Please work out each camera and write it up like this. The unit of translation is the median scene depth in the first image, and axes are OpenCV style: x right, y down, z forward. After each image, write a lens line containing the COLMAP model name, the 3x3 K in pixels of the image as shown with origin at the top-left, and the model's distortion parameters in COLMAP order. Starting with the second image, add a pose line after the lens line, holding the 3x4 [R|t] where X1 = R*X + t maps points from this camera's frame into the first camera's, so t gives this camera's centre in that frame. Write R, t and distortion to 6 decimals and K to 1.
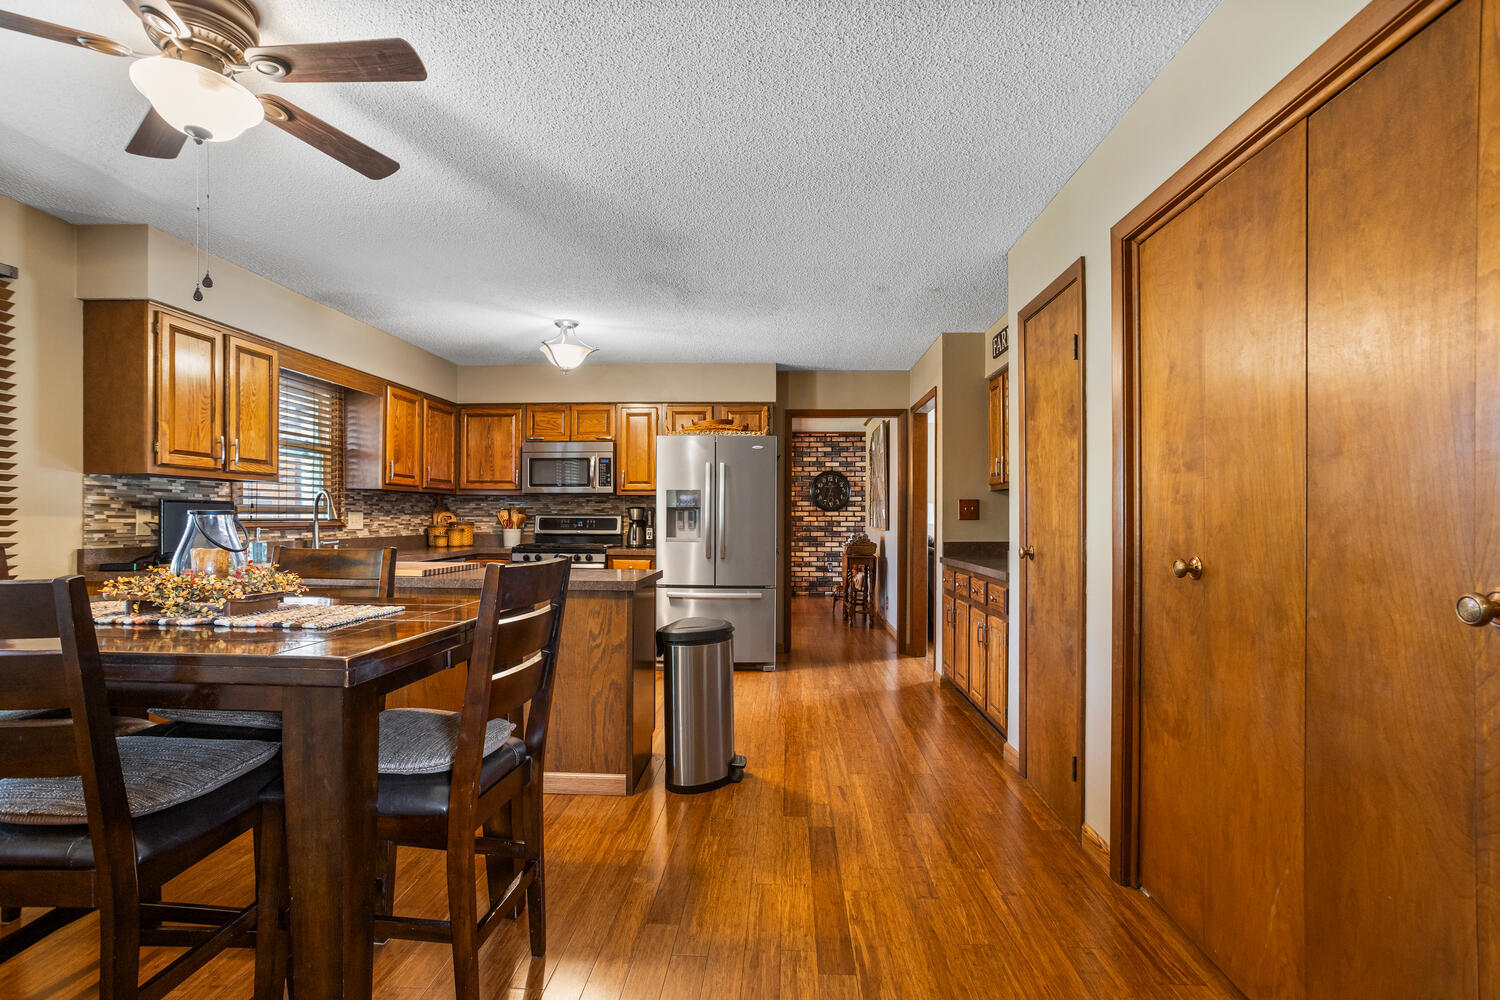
lens RADIAL K [[764.8, 0, 719.1], [0, 764.8, 525.7], [0, 0, 1]] dist [-0.000131, 0.000447]
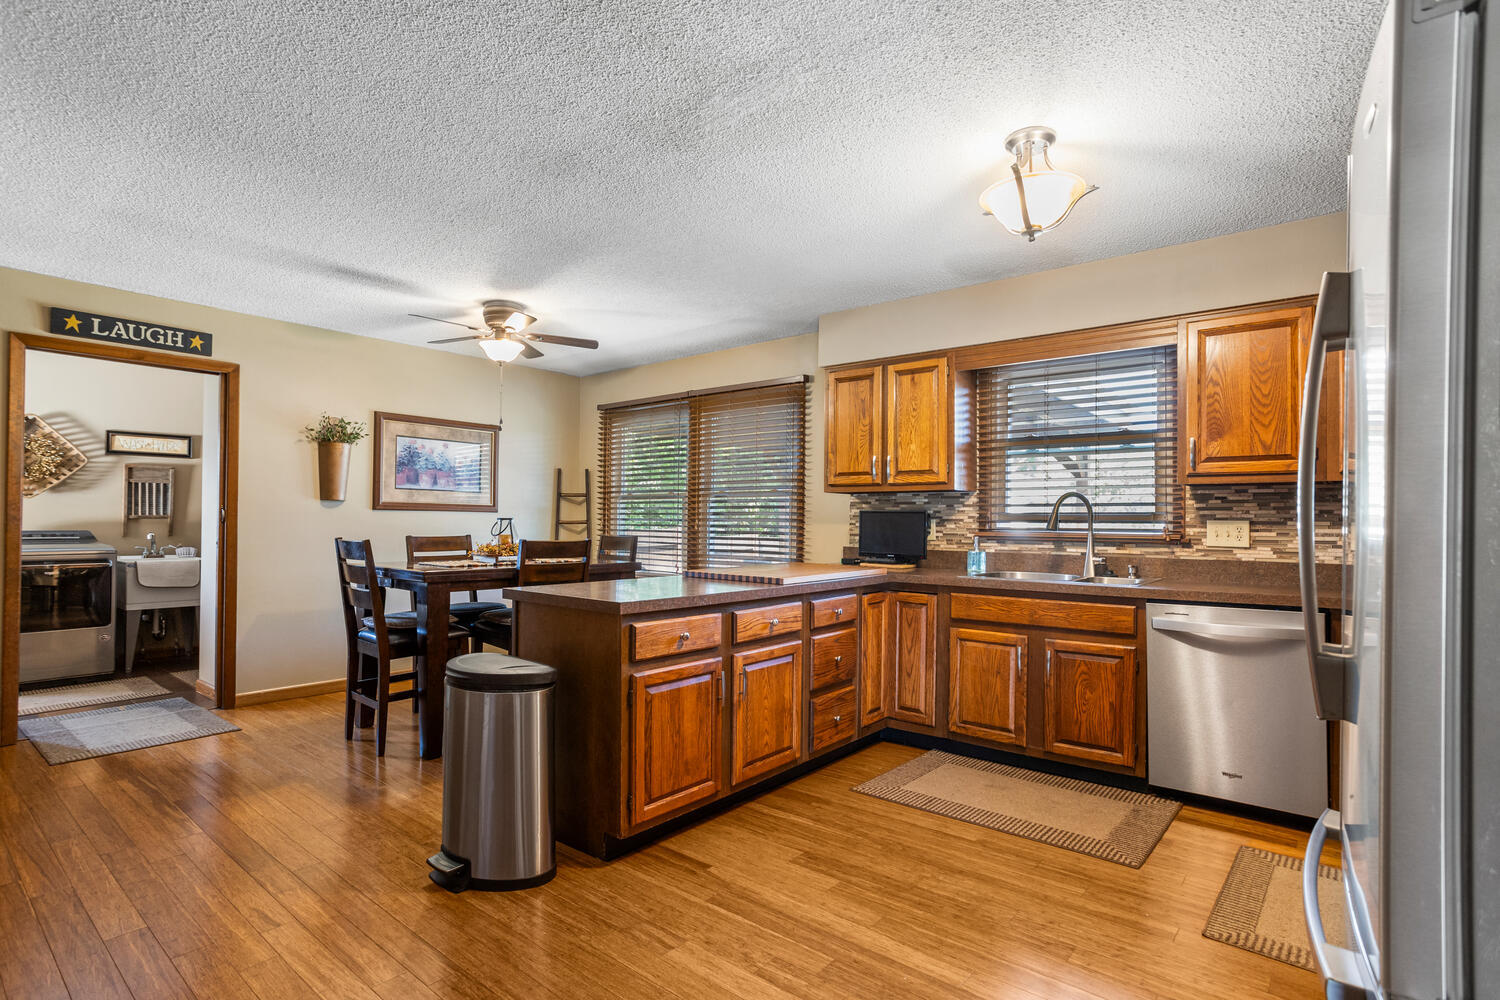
lens RADIAL K [[741.0, 0, 739.7], [0, 741.0, 516.8], [0, 0, 1]] dist [-0.054976, 0.037360]
pose [[-0.568894, -0.014233, -0.822288, 0.240767], [-0.020303, 0.999789, -0.003259, -0.009397], [0.822160, 0.014841, -0.569062, 0.897056]]
